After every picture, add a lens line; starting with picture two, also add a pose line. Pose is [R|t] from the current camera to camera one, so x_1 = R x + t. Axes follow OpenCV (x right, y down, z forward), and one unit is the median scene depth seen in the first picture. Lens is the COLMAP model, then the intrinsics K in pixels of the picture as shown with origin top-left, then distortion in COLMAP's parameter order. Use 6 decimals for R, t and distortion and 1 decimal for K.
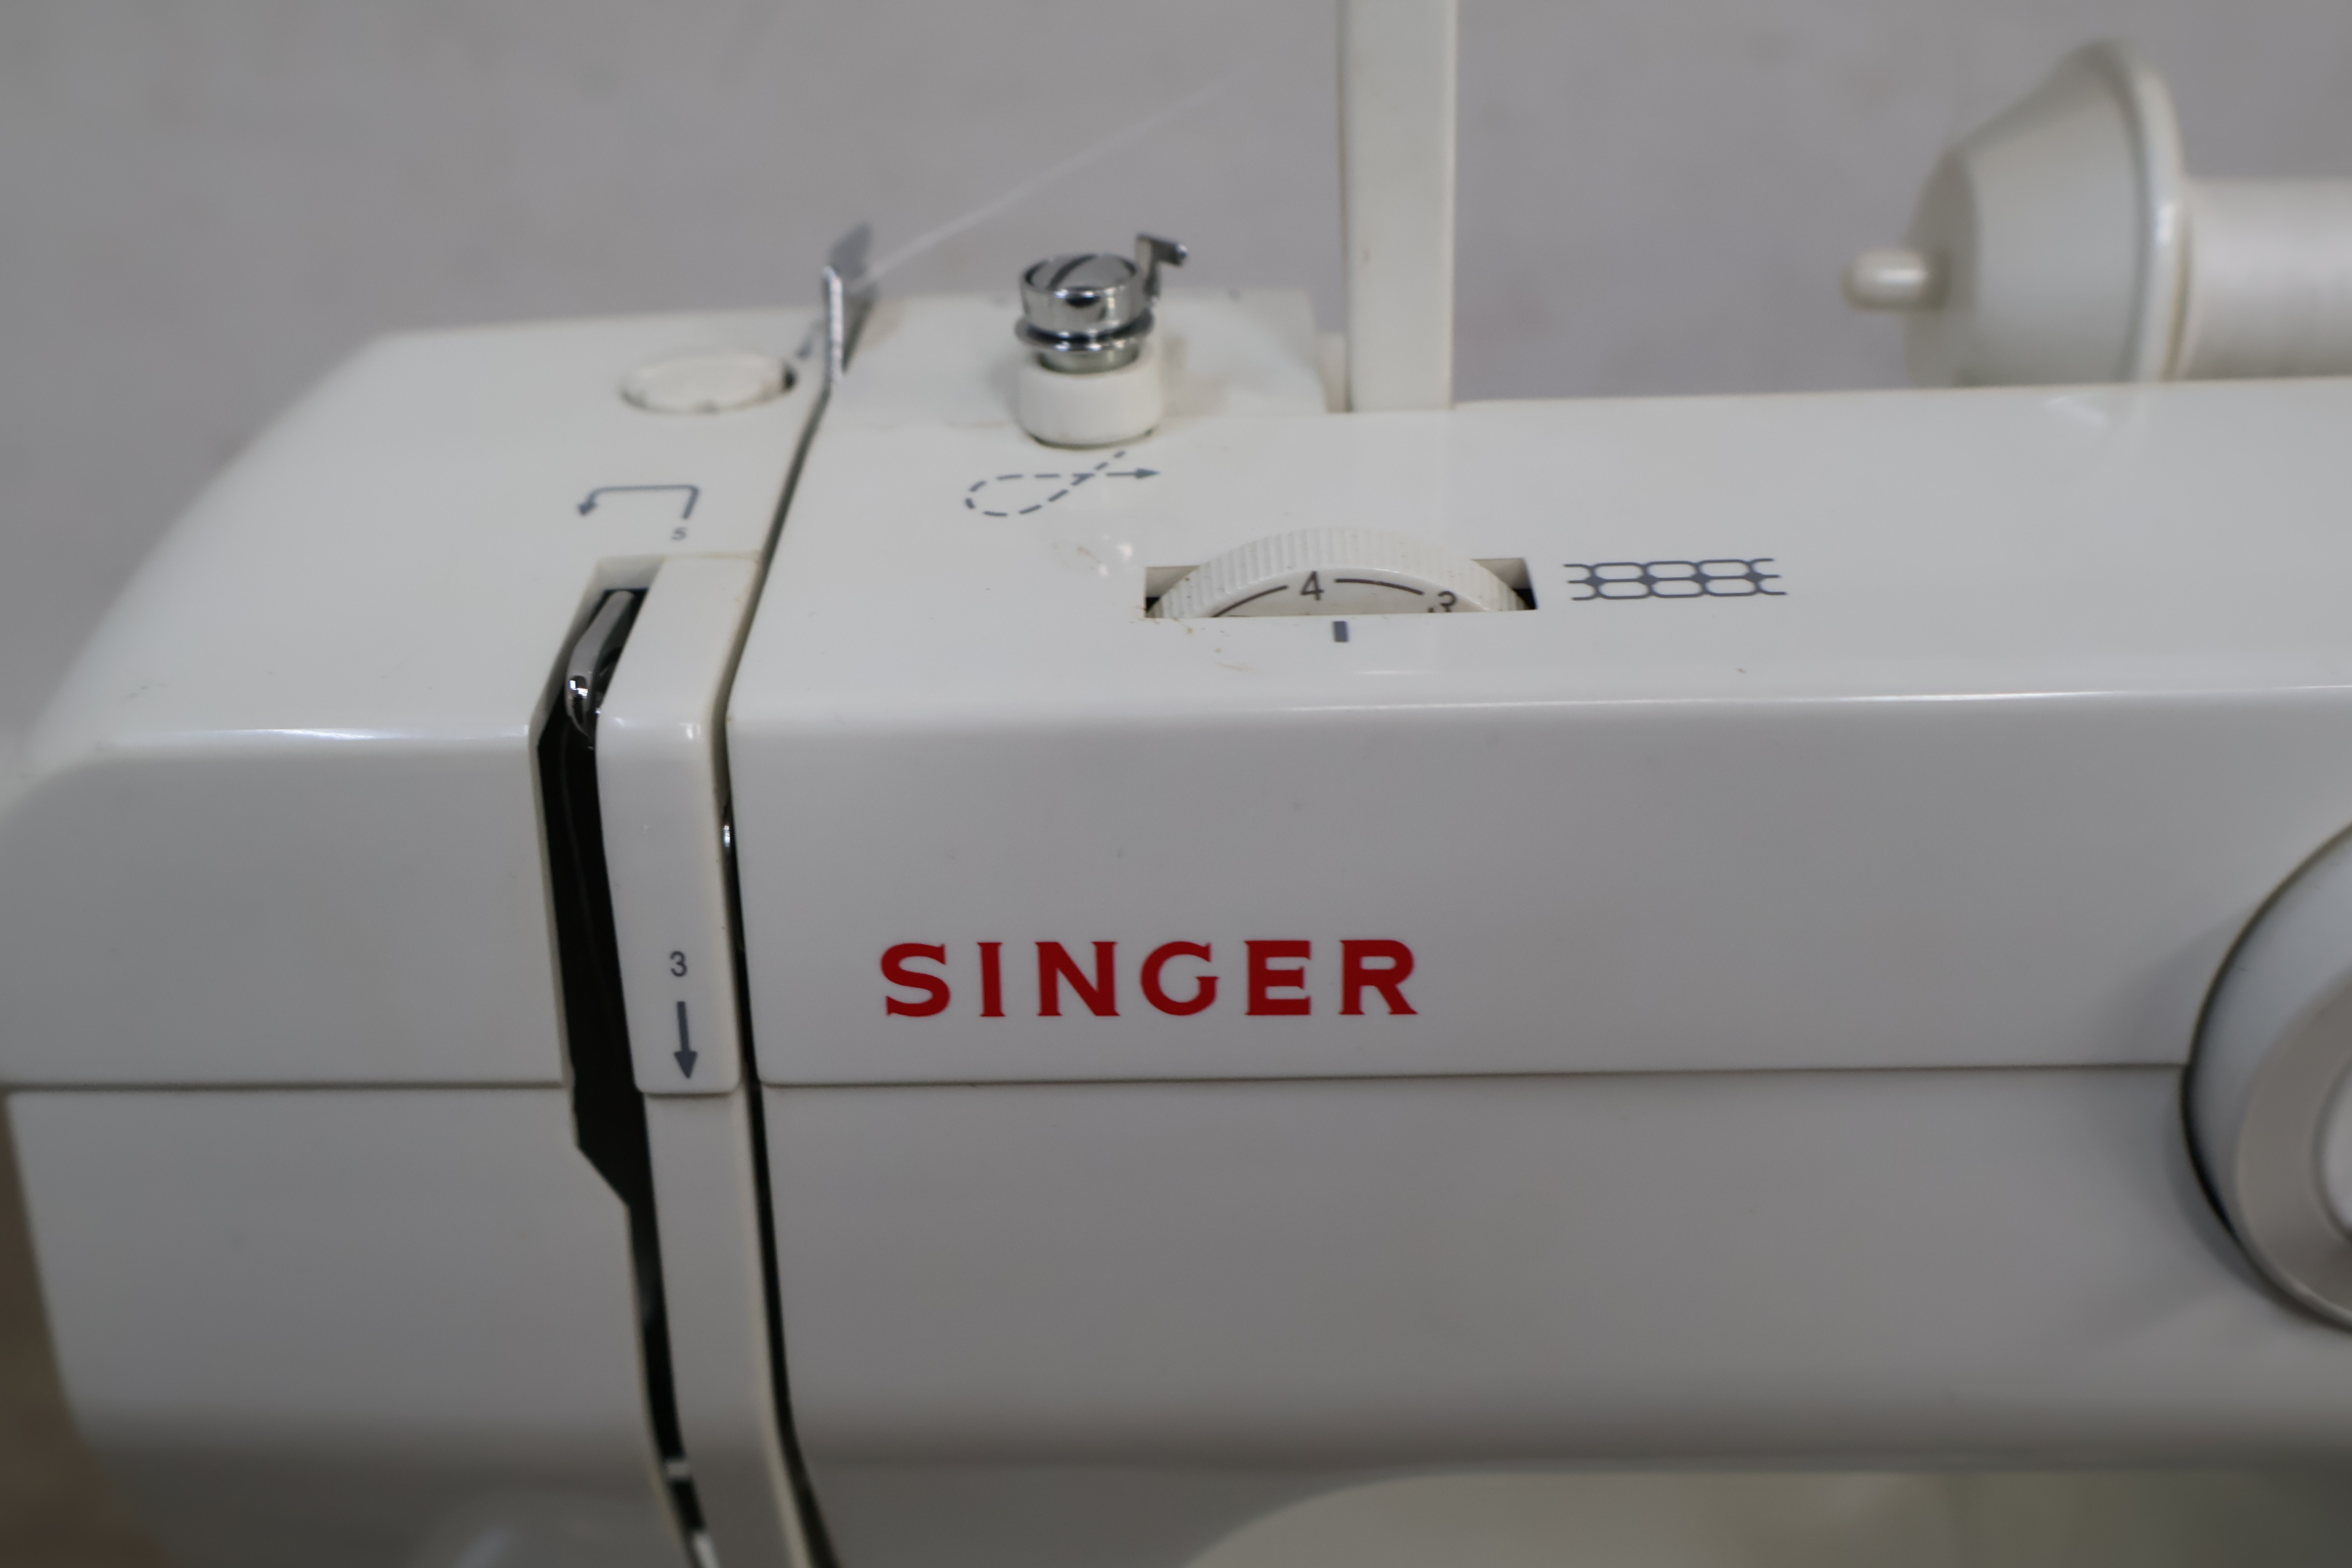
lens RADIAL K [[2384.5, 0, 1177.9], [0, 2384.5, 802.0], [0, 0, 1]] dist [0.011264, 0.000000]
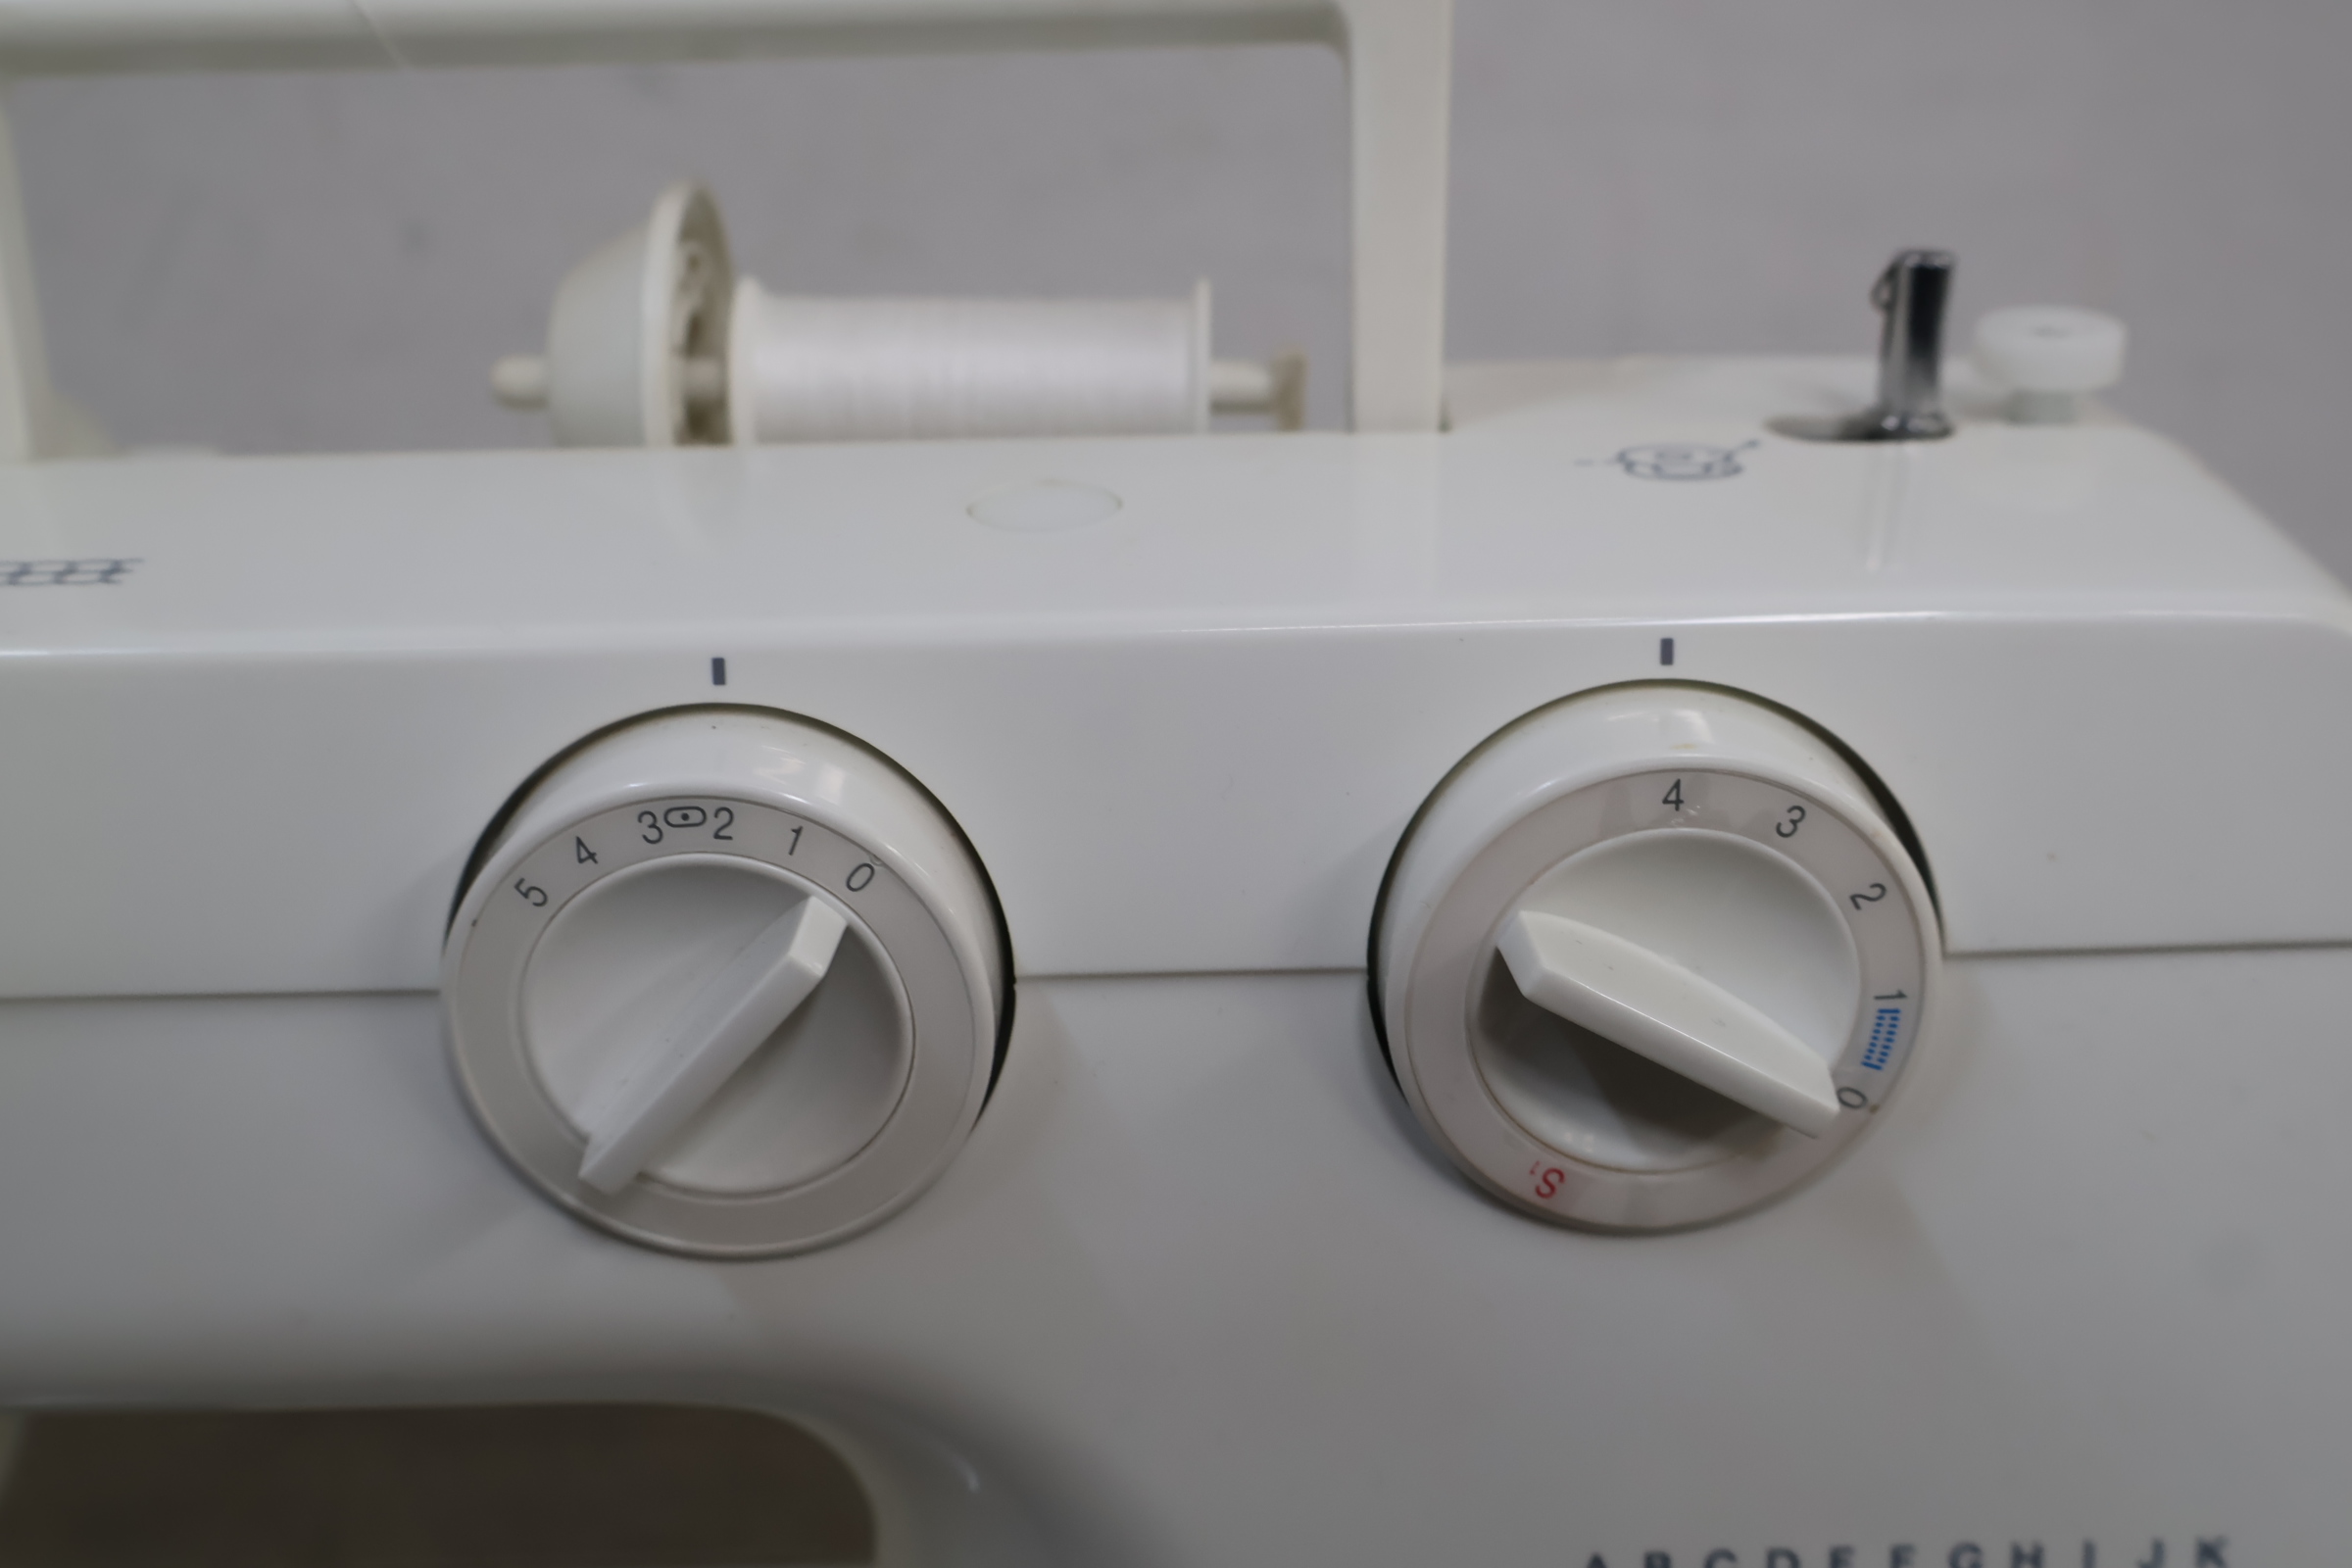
lens RADIAL K [[2384.5, 0, 1185.0], [0, 2384.5, 773.8], [0, 0, 1]] dist [0.011264, 0.000000]
pose [[0.999634, 0.001621, 0.027002, 0.729952], [0.002612, 0.987755, -0.155994, 0.182581], [-0.026924, 0.156007, 0.987389, -0.131185]]
